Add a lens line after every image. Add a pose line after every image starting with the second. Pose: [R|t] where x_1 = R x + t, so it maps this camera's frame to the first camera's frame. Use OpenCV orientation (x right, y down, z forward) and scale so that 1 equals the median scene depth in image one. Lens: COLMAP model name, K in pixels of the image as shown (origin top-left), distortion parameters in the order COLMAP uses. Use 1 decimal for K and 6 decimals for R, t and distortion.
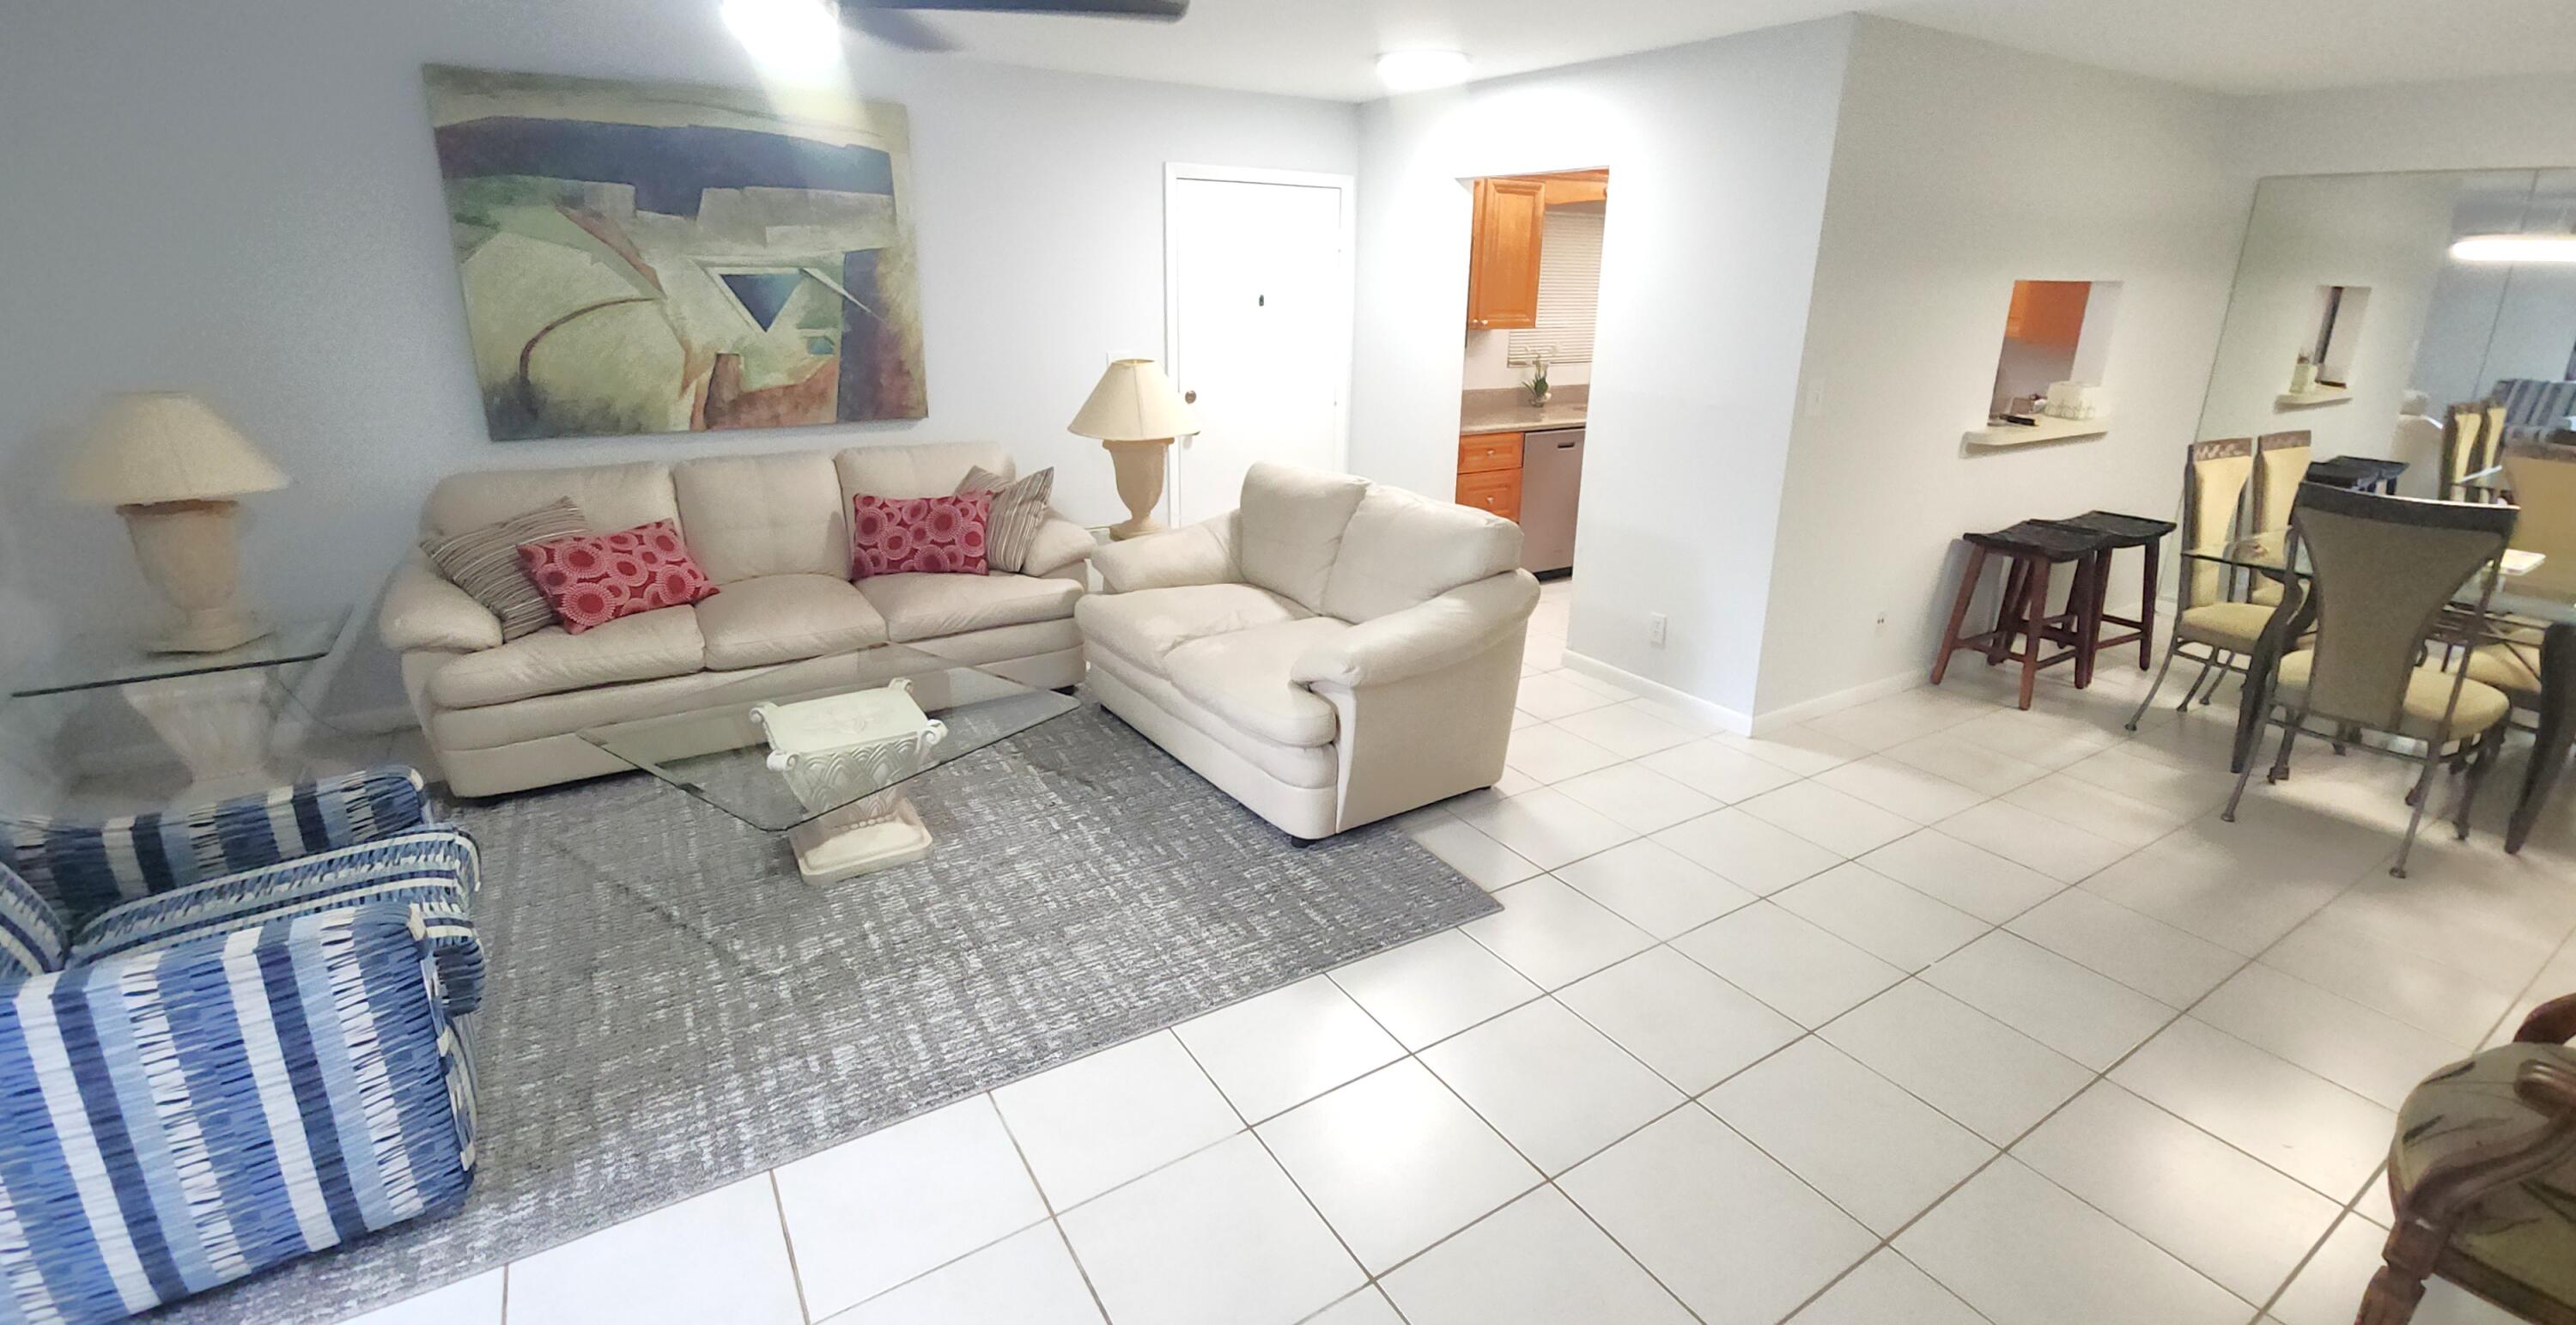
lens RADIAL K [[1105.9, 0, 1285.7], [0, 1105.9, 598.1], [0, 0, 1]] dist [0.000000, -0.000002]
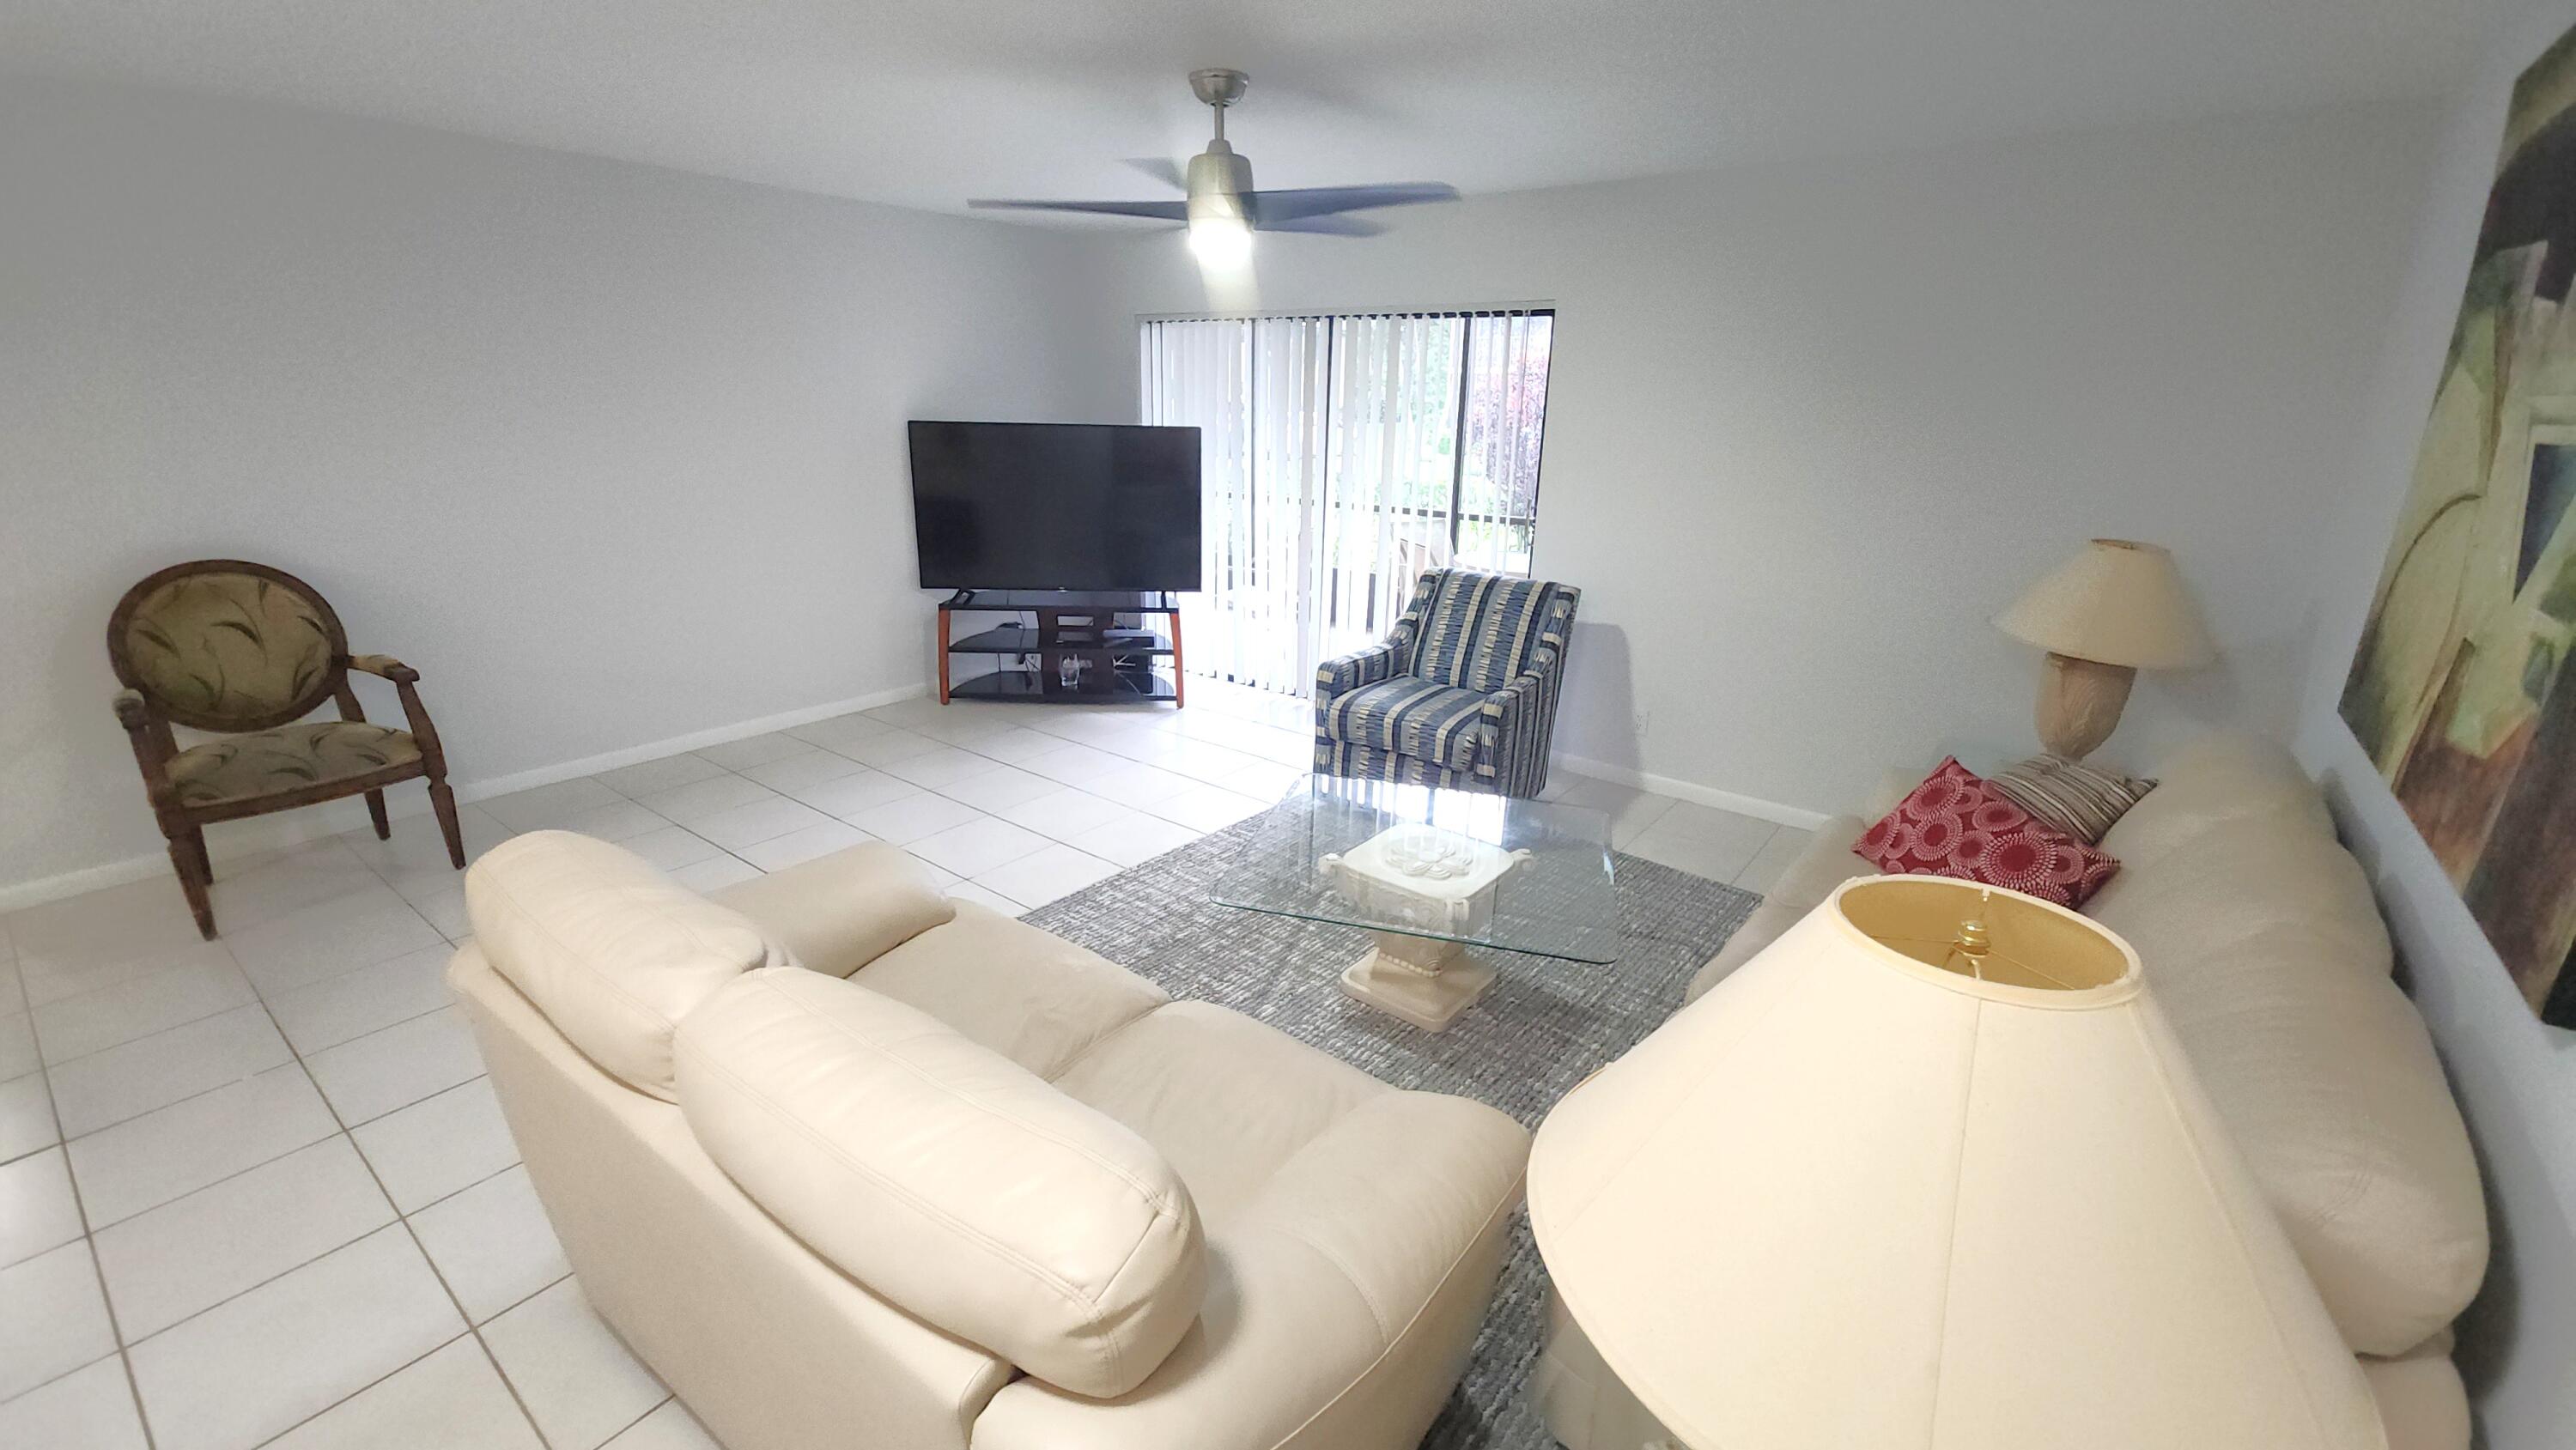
lens RADIAL K [[1069.8, 0, 1288.0], [0, 1069.8, 725.0], [0, 0, 1]] dist [0.000078, 0.000009]
pose [[-0.942304, 0.070716, -0.327204, 0.020326], [-0.125127, 0.832181, 0.540202, -0.535878], [0.310494, 0.549977, -0.775319, 1.804256]]
